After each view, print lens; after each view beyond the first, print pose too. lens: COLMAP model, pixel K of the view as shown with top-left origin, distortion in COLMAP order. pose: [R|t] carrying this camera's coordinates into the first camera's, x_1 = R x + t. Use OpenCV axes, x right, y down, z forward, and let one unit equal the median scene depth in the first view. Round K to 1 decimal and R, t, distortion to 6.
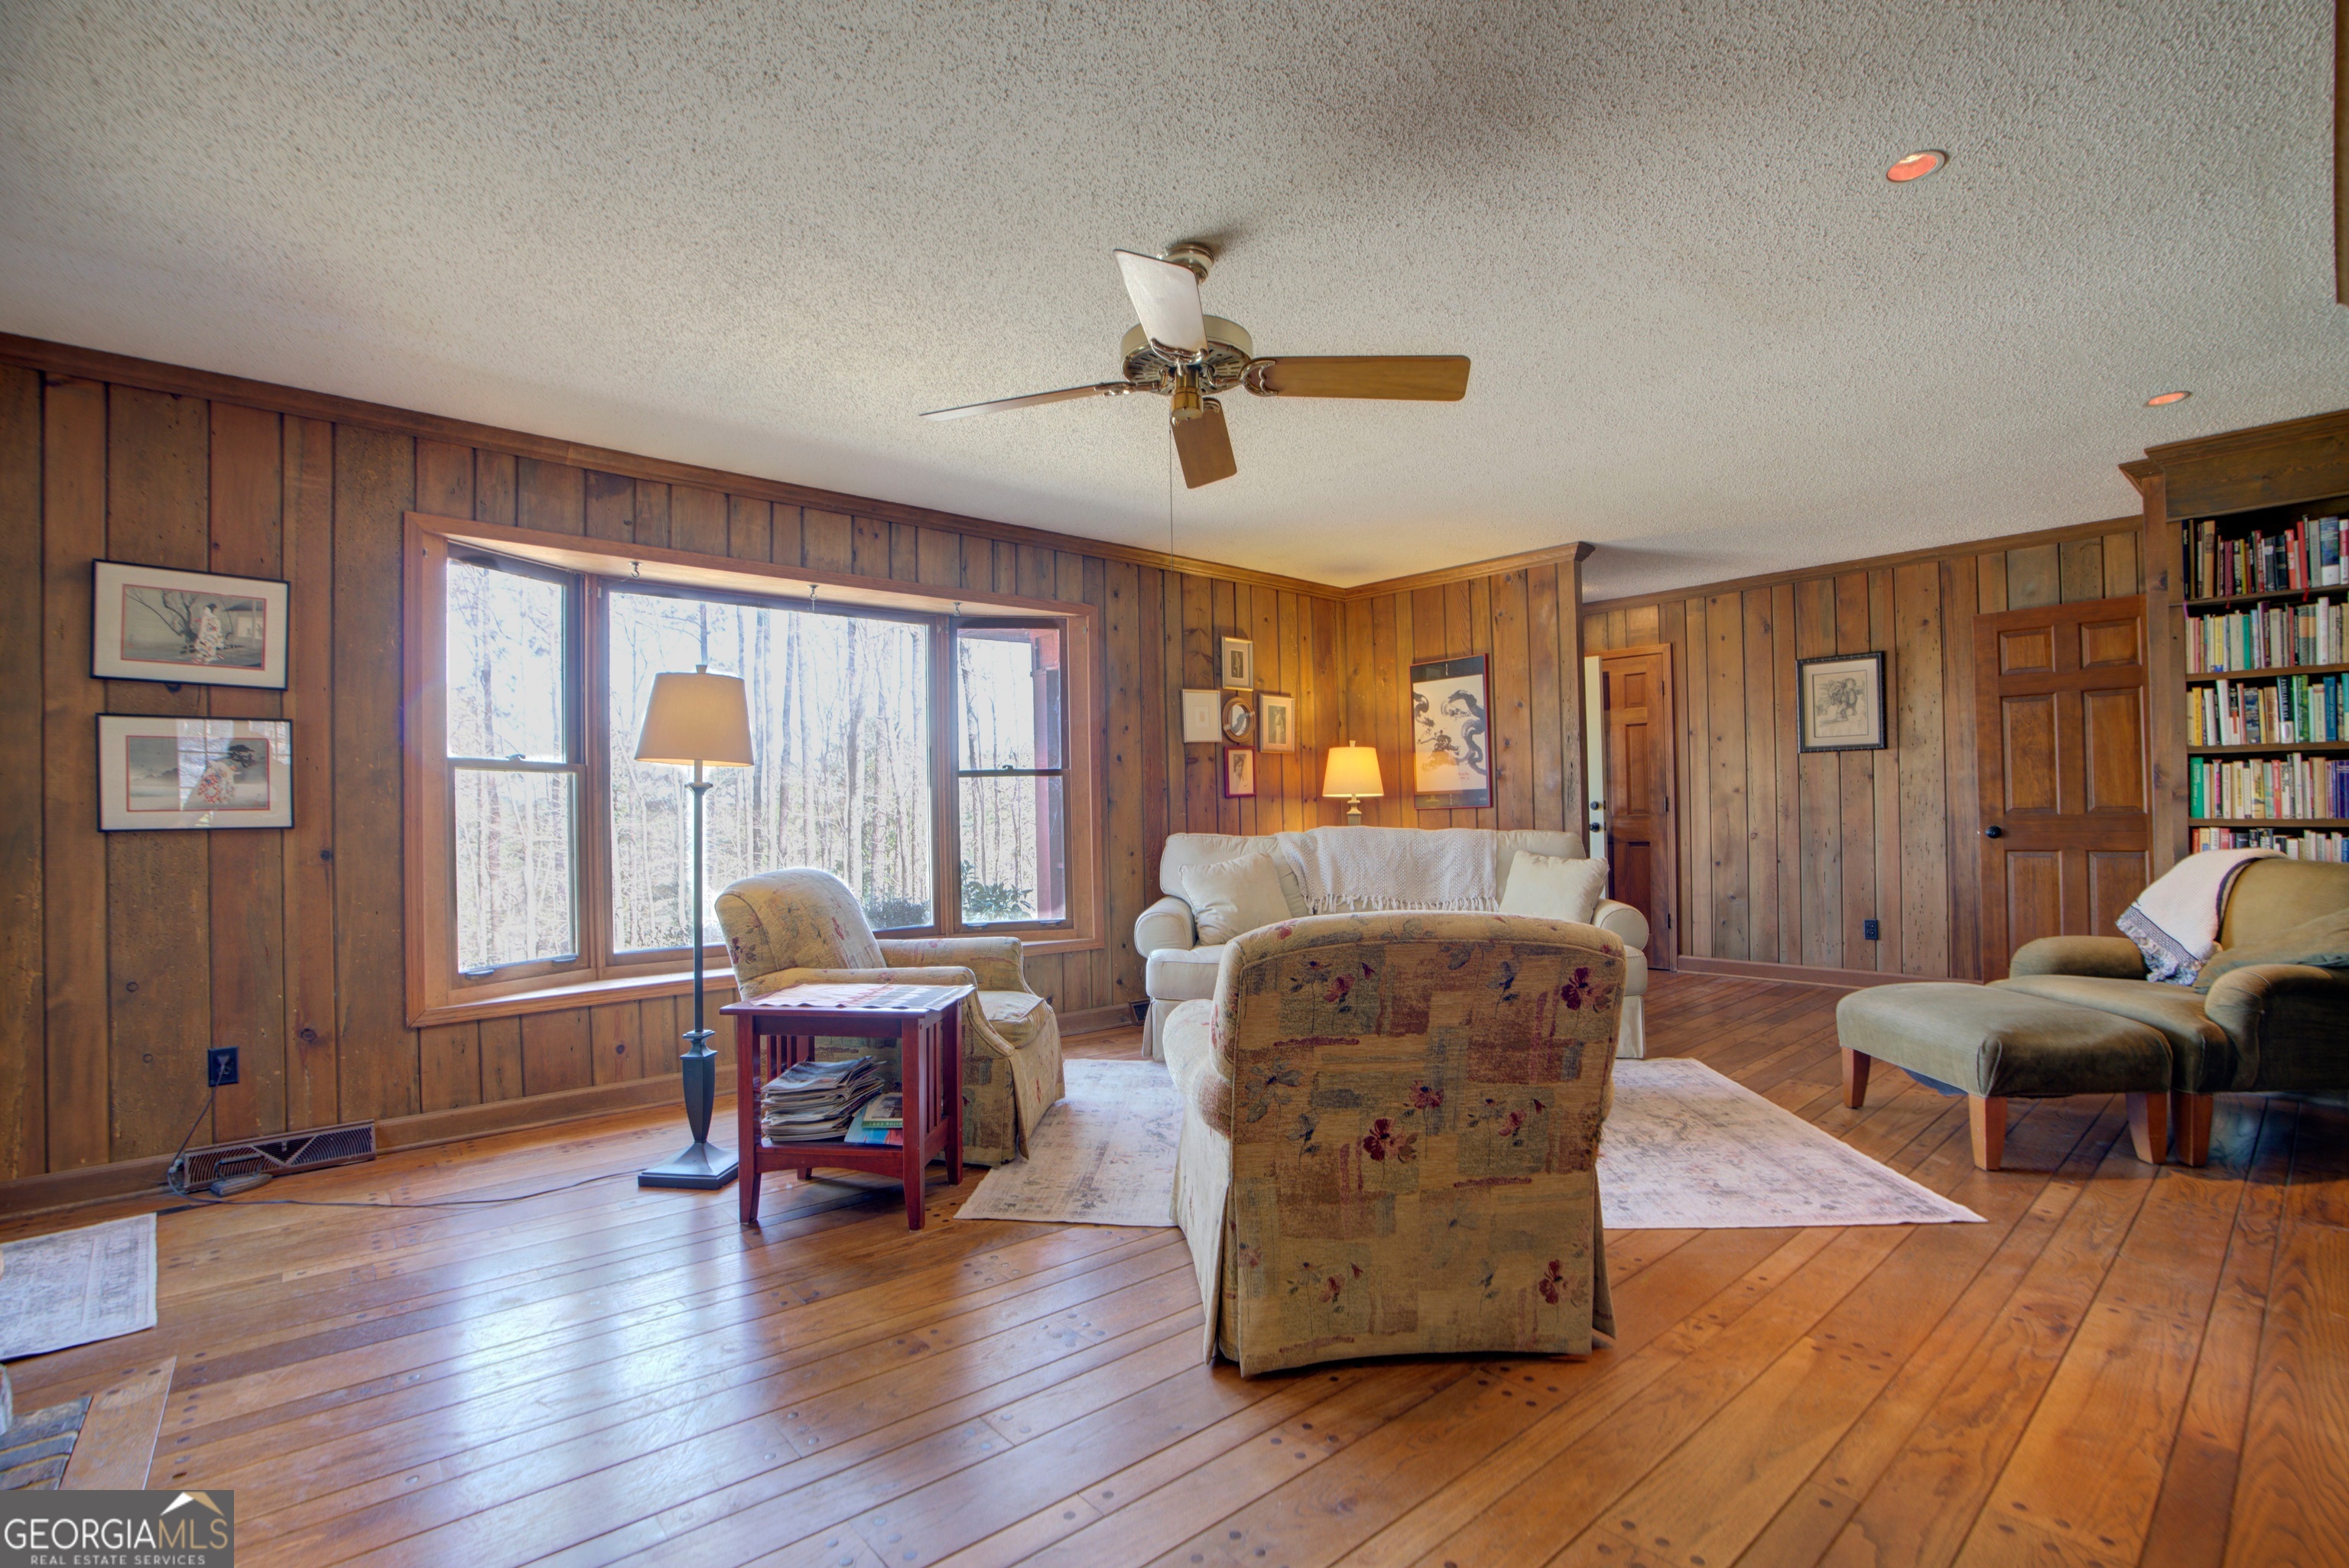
lens RADIAL K [[1073.5, 0, 1176.7], [0, 1073.5, 798.8], [0, 0, 1]] dist [-0.063810, 0.022537]
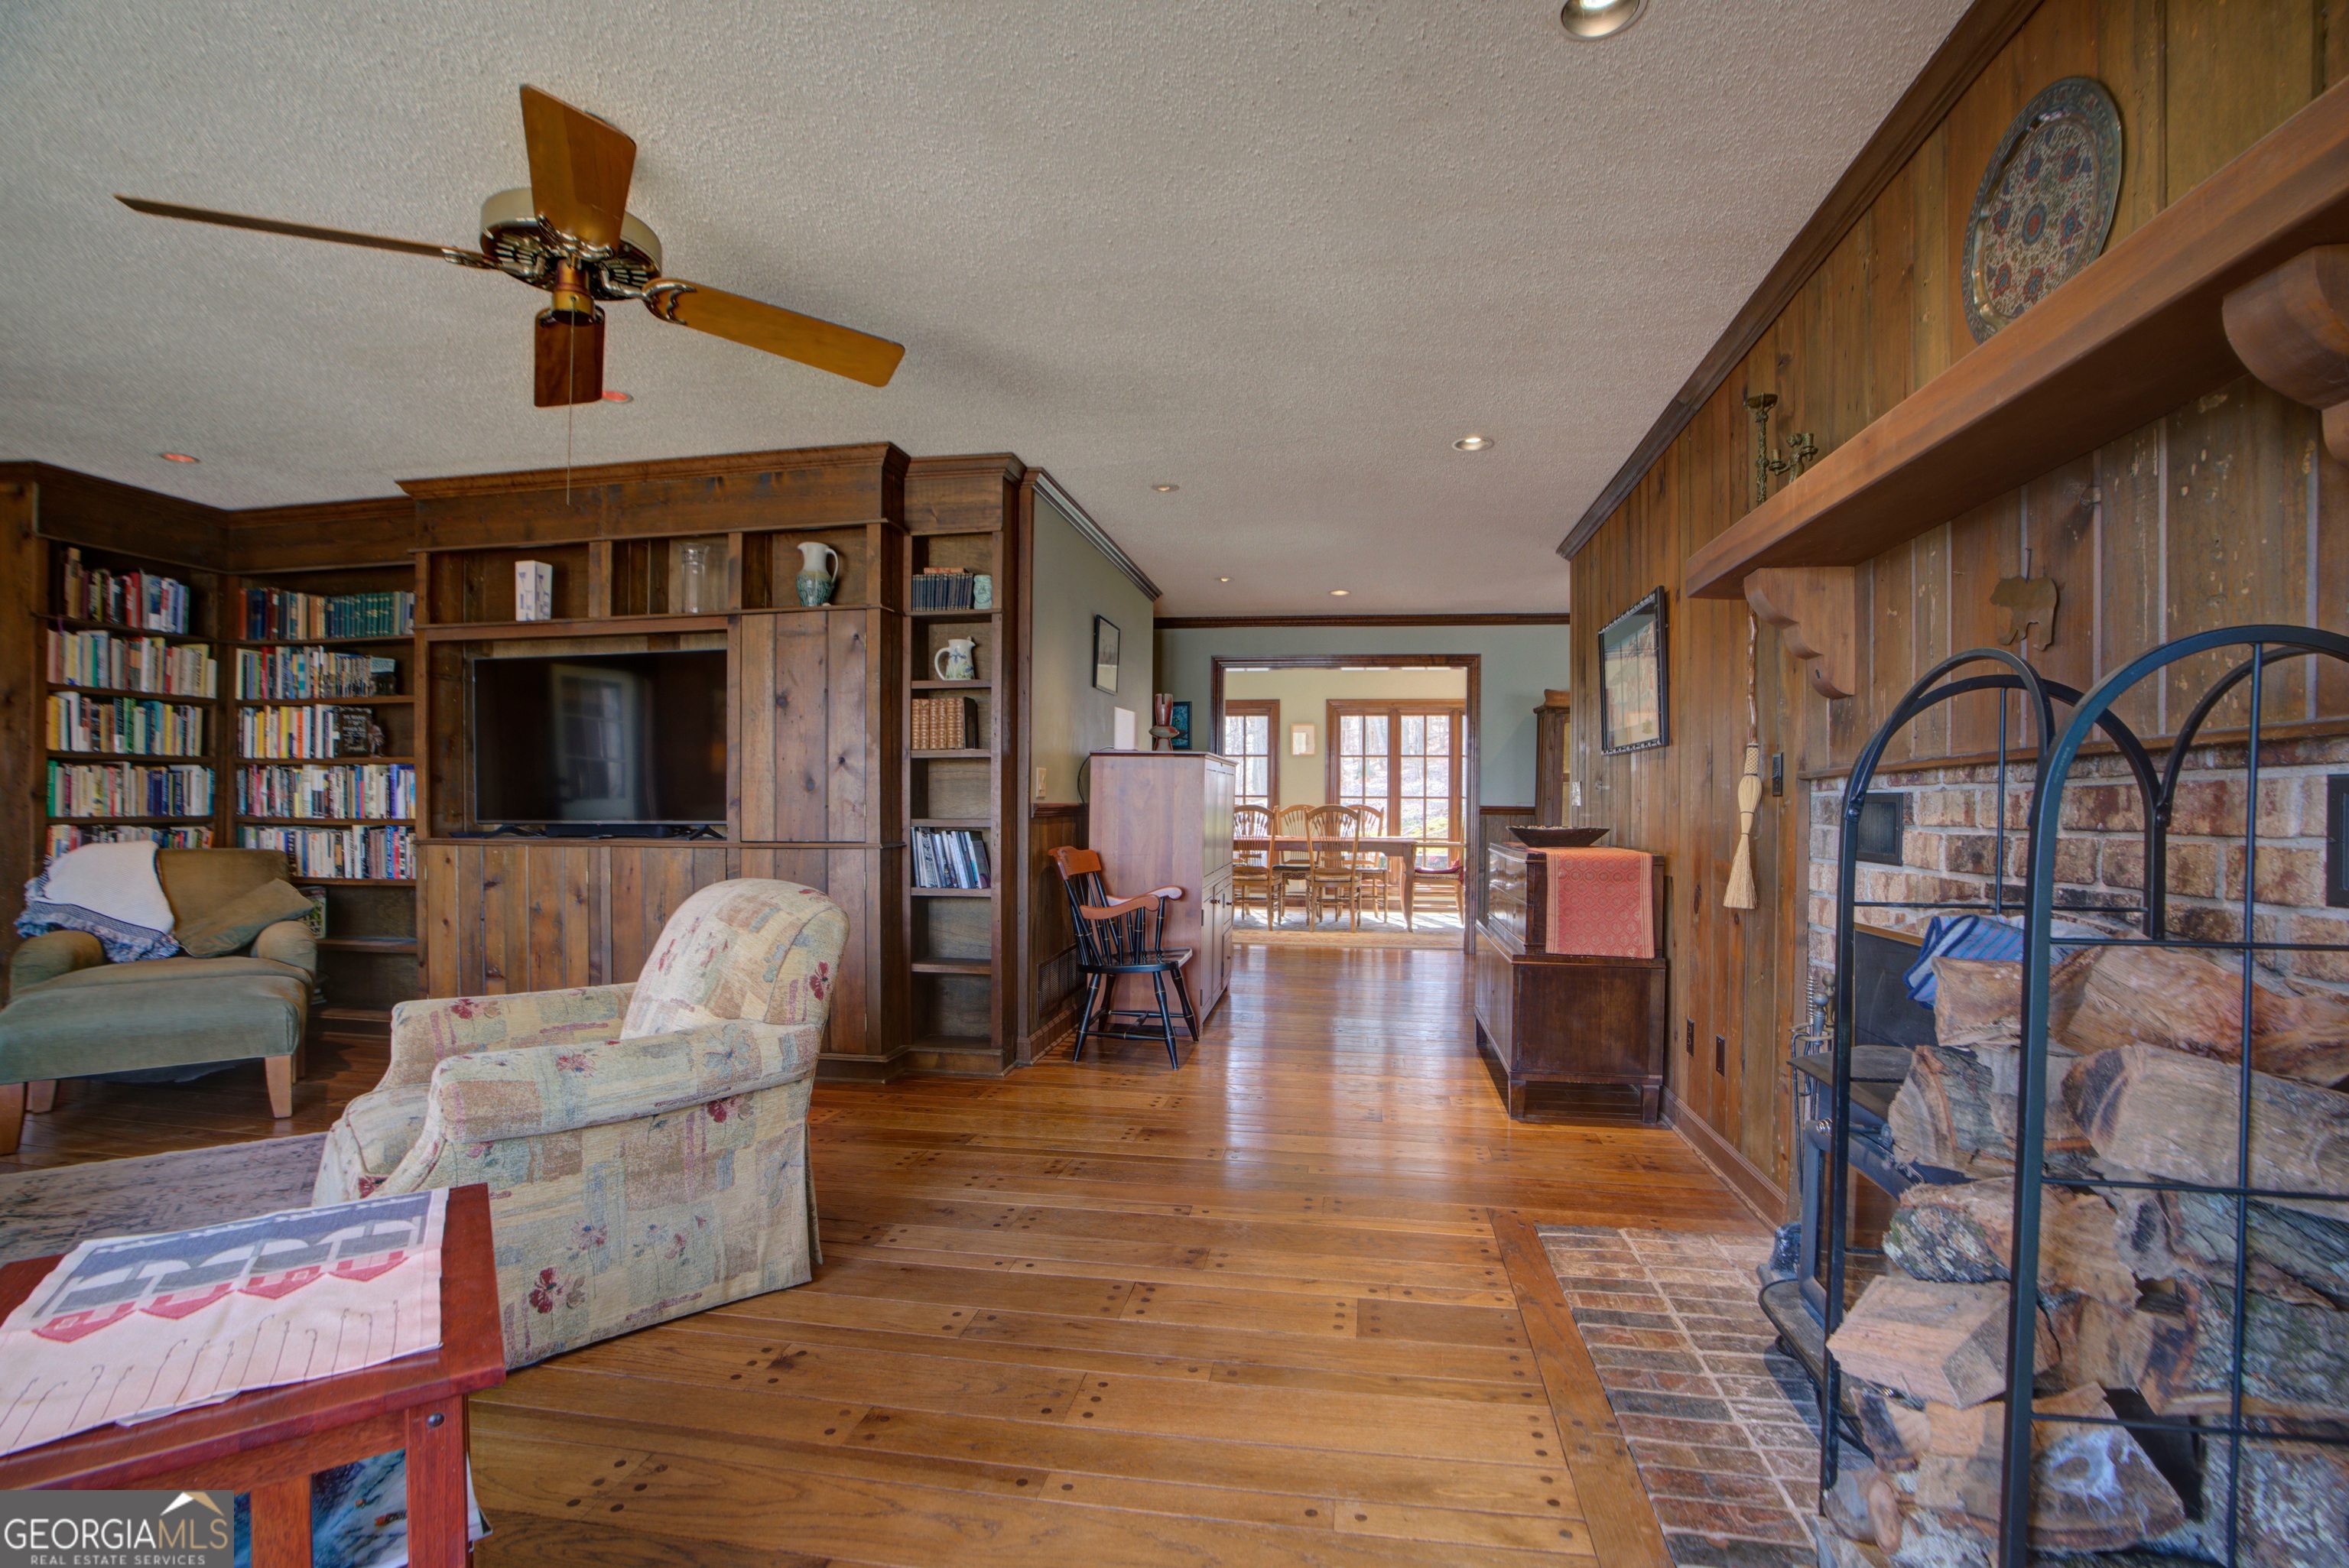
lens RADIAL K [[1073.5, 0, 1188.6], [0, 1073.5, 798.9], [0, 0, 1]] dist [-0.063810, 0.022537]
pose [[-0.628874, 0.011224, 0.777426, -0.518326], [-0.005242, 0.999812, -0.018675, 0.012486], [-0.777490, -0.015819, -0.628697, 0.644769]]
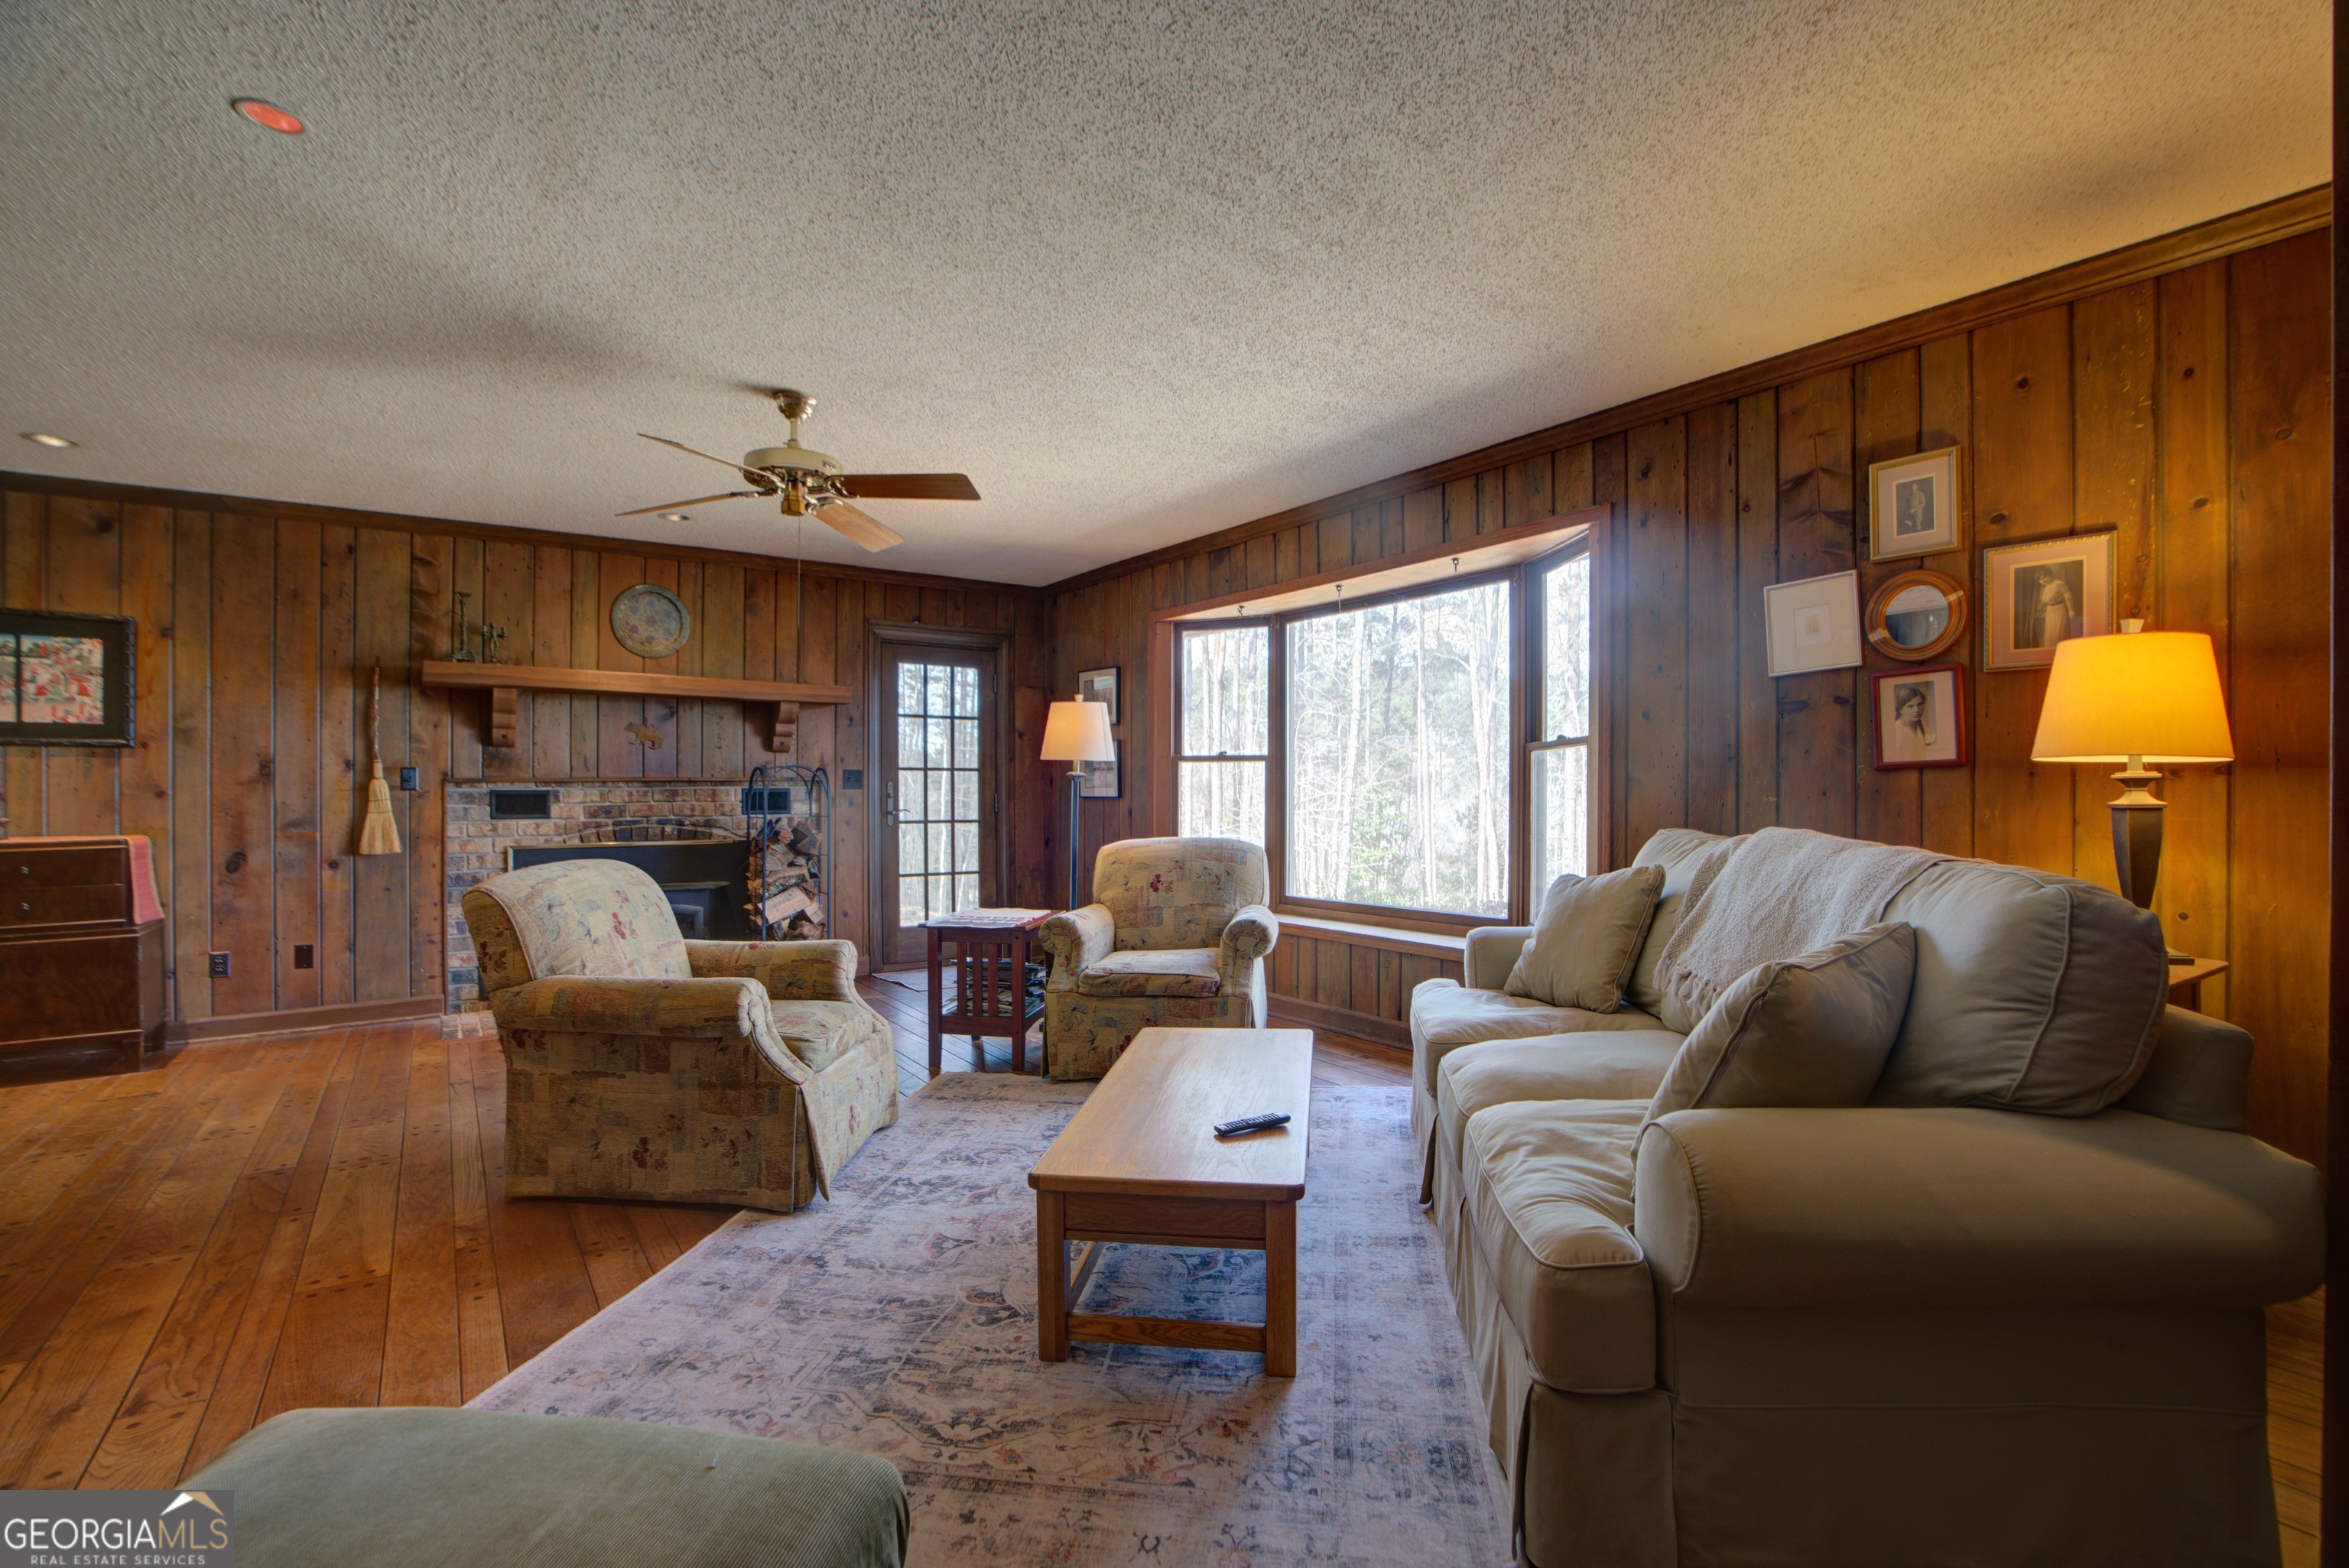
lens RADIAL K [[1073.5, 0, 1179.0], [0, 1073.5, 791.4], [0, 0, 1]] dist [-0.063810, 0.022537]
pose [[-0.098187, 0.009851, -0.995119, 0.770839], [0.012811, 0.999881, 0.008634, 0.000773], [0.995086, -0.011901, -0.098301, 0.931796]]
